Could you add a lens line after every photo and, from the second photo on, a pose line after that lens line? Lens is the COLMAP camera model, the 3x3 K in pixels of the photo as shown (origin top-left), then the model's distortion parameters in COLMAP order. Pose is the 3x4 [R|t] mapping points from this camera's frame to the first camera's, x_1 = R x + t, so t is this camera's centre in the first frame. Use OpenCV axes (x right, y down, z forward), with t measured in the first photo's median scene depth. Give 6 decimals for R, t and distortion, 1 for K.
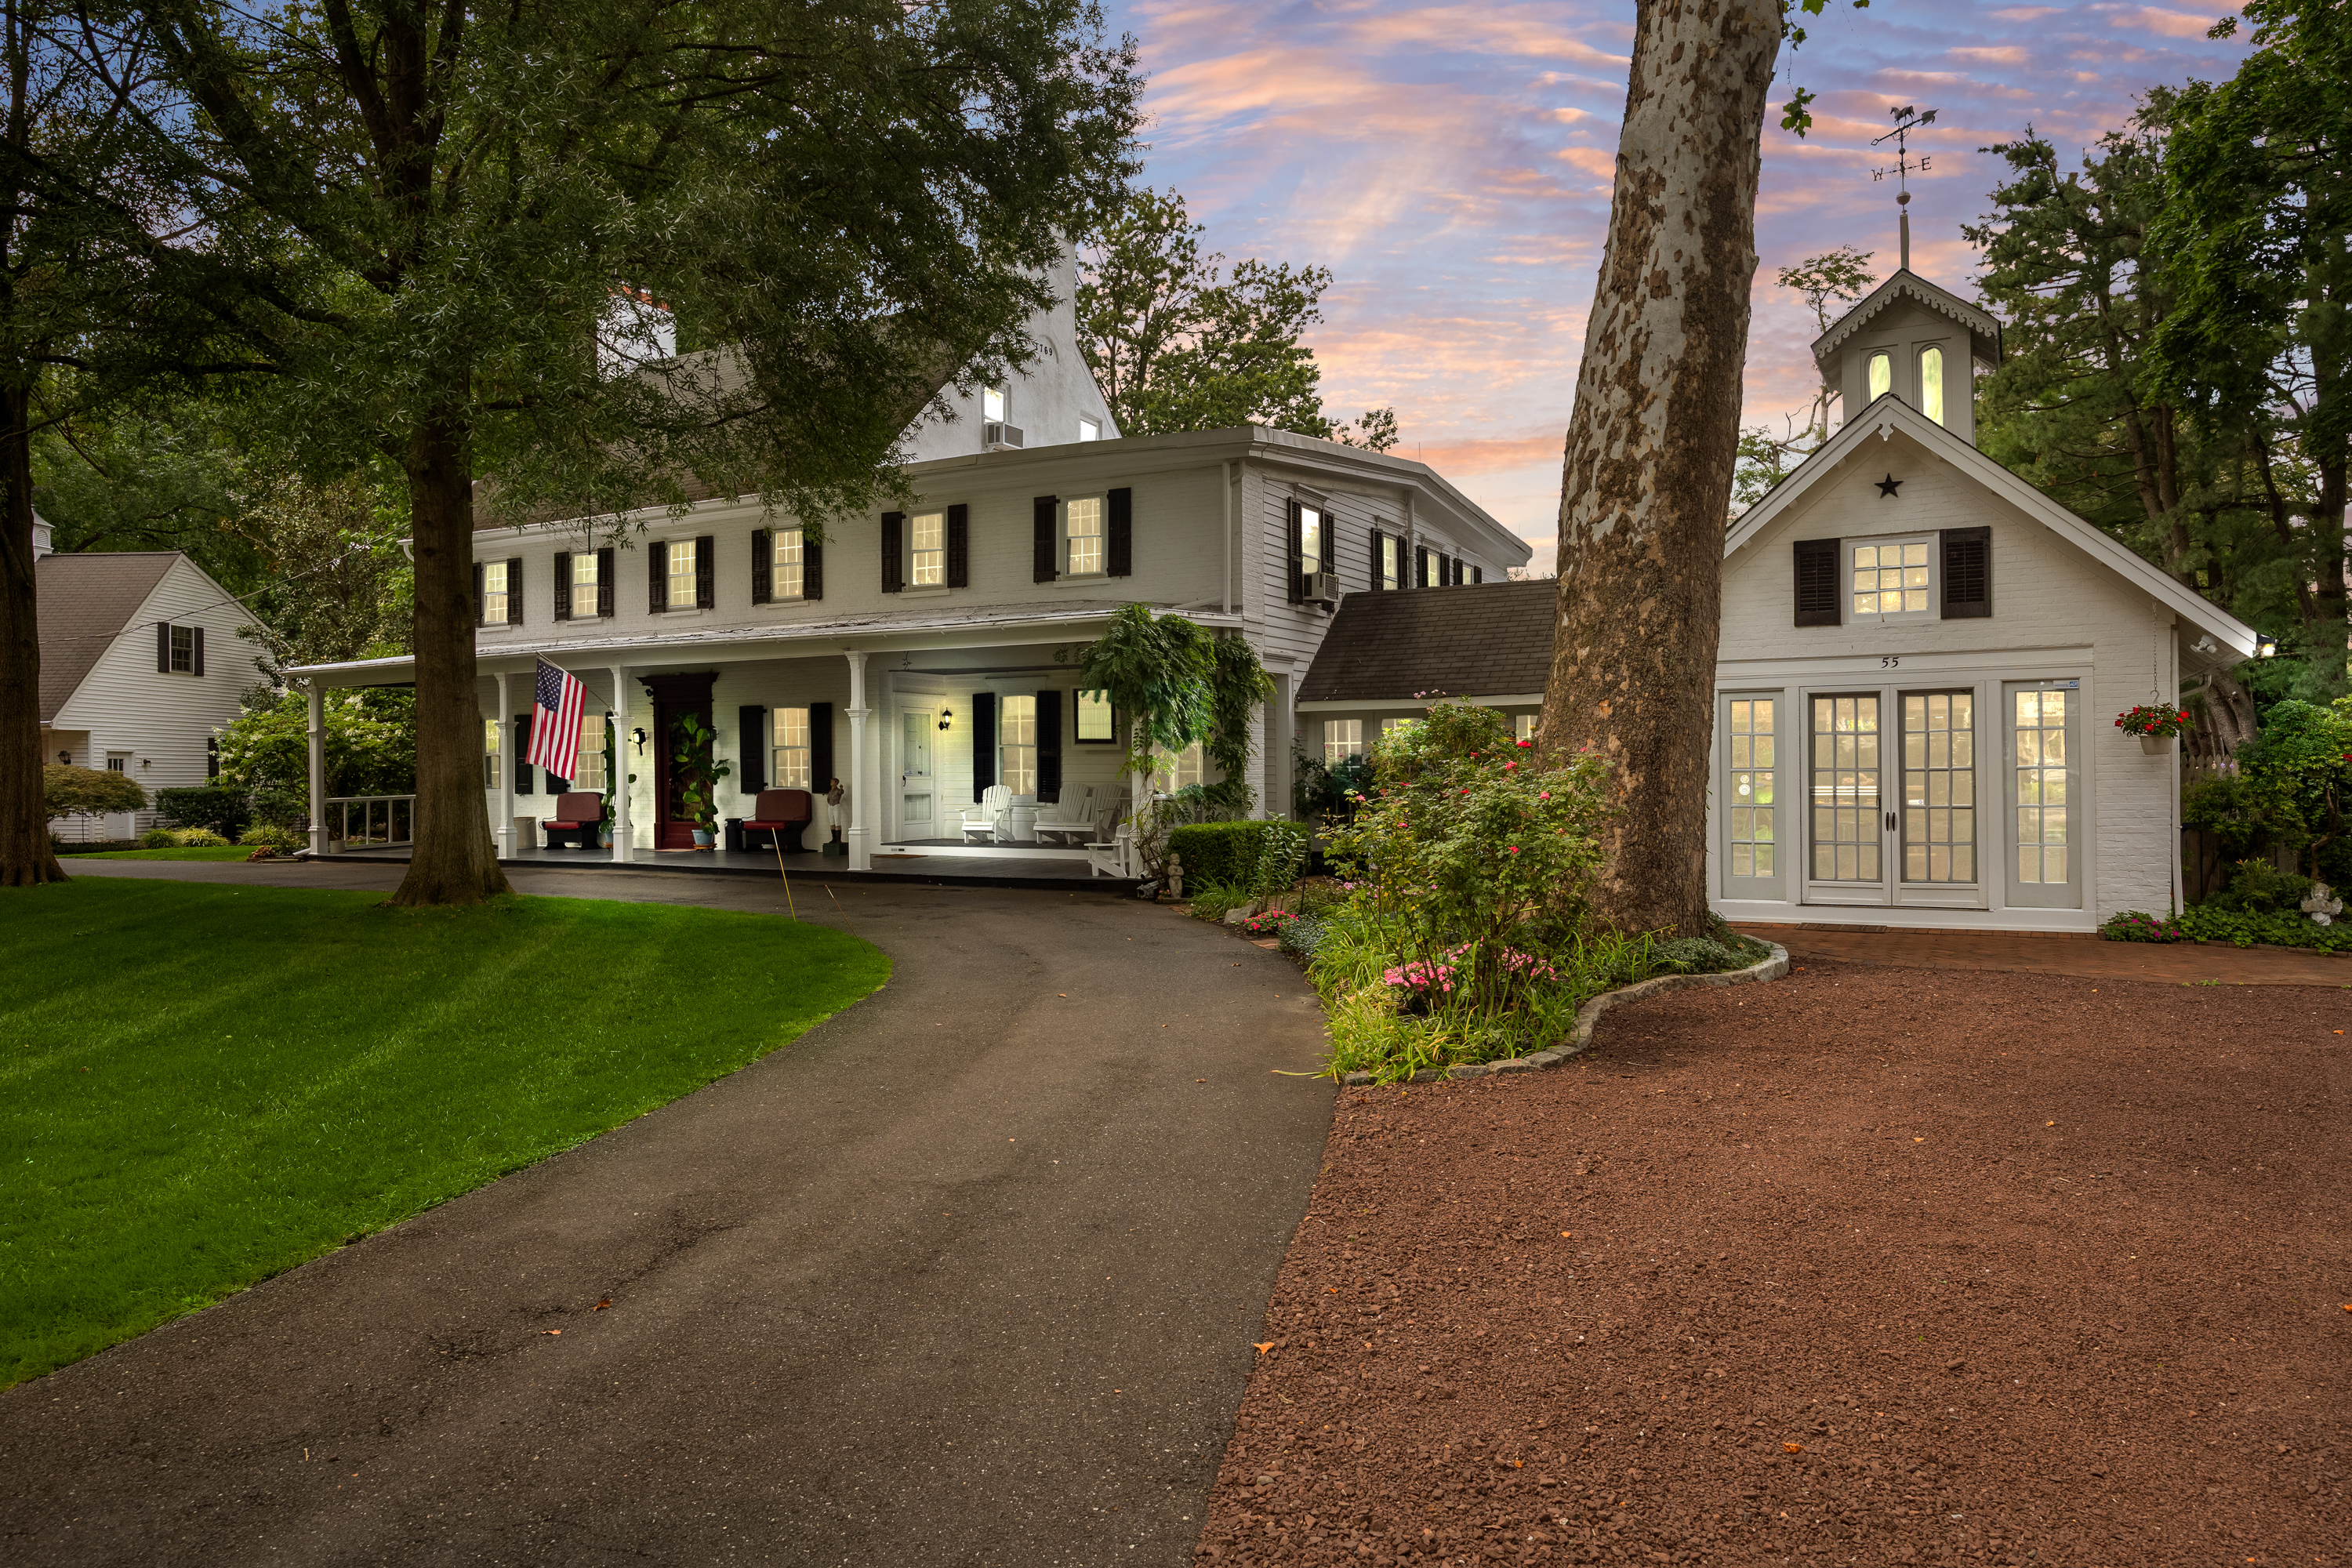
lens RADIAL K [[1557.2, 0, 1175.5], [0, 1557.2, 779.2], [0, 0, 1]] dist [0.001816, 0.000772]
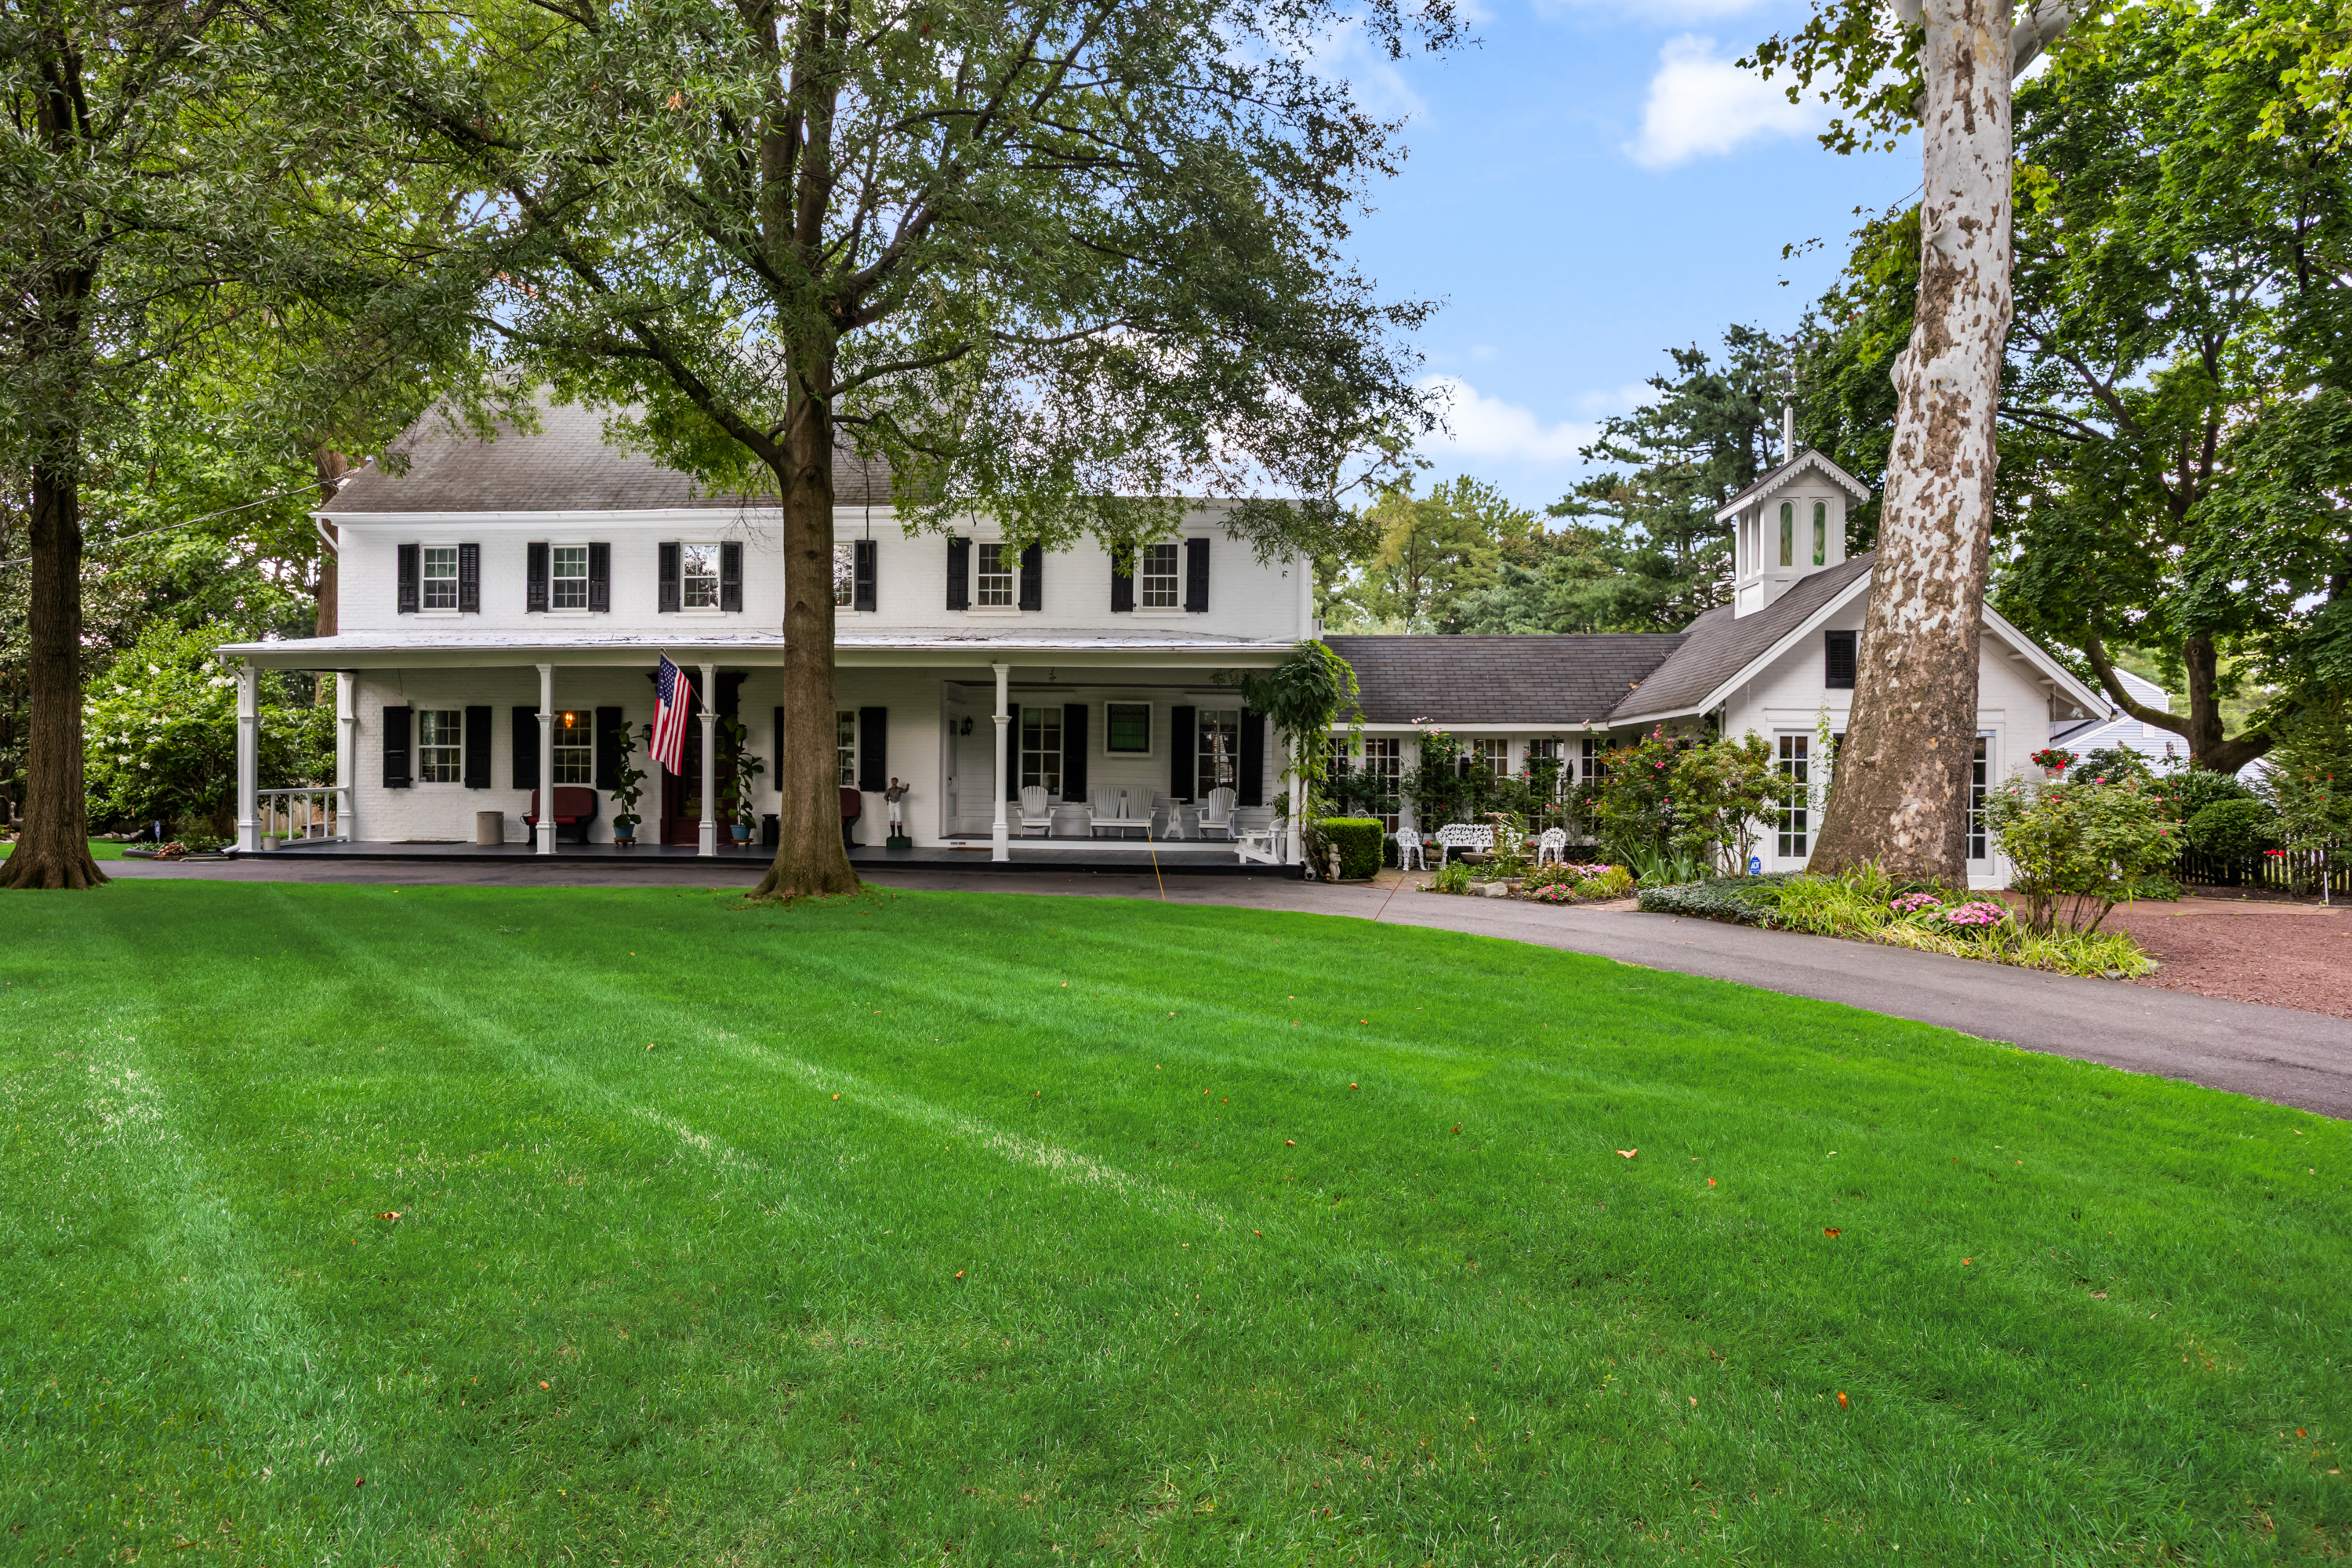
lens RADIAL K [[1366.8, 0, 1174.5], [0, 1366.8, 787.7], [0, 0, 1]] dist [0.000151, 0.000013]
pose [[0.901214, 0.014007, 0.433147, -0.964136], [-0.014518, 0.999892, -0.002129, 0.011830], [-0.433131, -0.004370, 0.901321, 0.117989]]
